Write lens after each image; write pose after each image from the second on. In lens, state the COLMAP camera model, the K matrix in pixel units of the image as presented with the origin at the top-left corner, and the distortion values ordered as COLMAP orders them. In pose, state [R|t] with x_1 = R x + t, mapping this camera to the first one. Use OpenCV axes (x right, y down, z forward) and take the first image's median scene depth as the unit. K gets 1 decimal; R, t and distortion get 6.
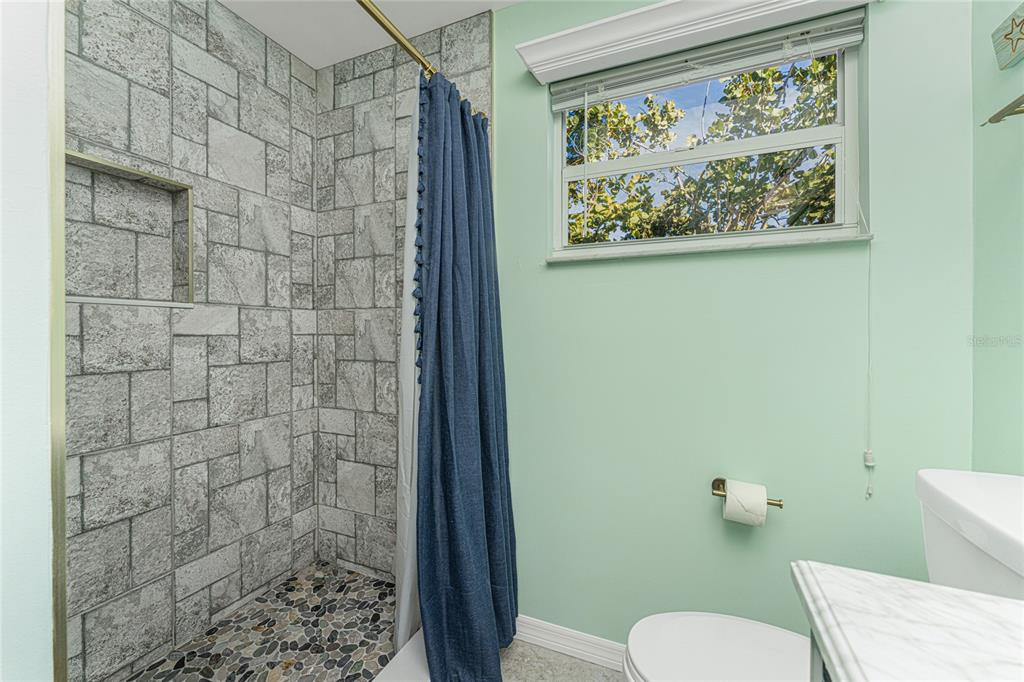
lens RADIAL K [[413.2, 0, 509.6], [0, 413.2, 334.4], [0, 0, 1]] dist [0.001654, 0.000409]
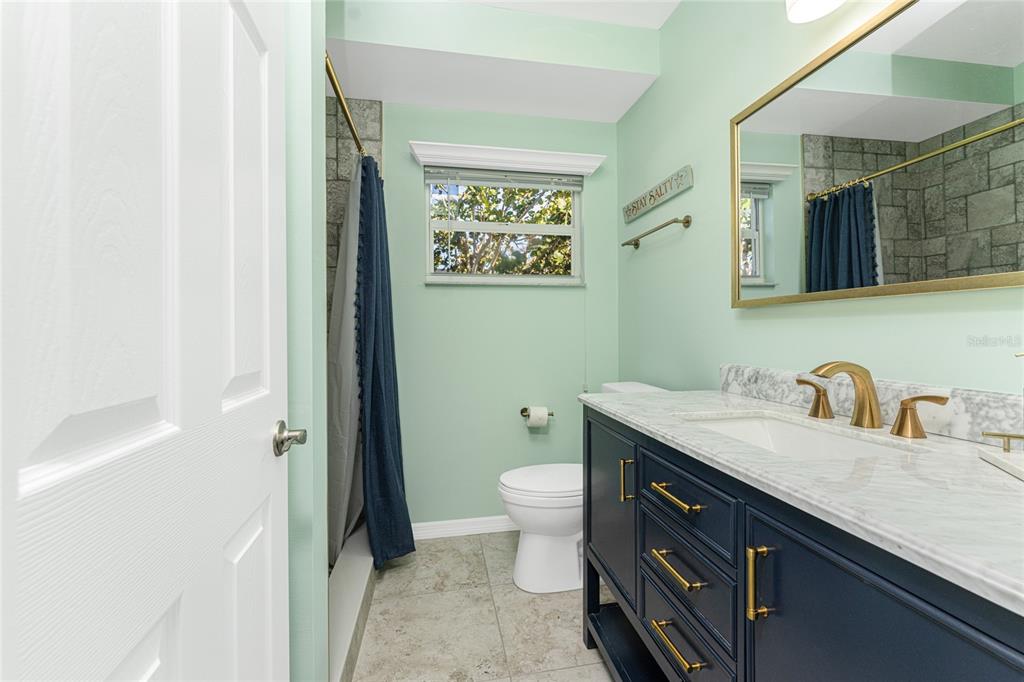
lens RADIAL K [[413.2, 0, 511.1], [0, 413.2, 335.2], [0, 0, 1]] dist [0.001654, 0.000409]
pose [[0.837005, -0.009660, 0.547109, -0.492665], [0.008295, 0.999953, 0.004967, 0.011243], [-0.547132, 0.000381, 0.837046, -0.459552]]
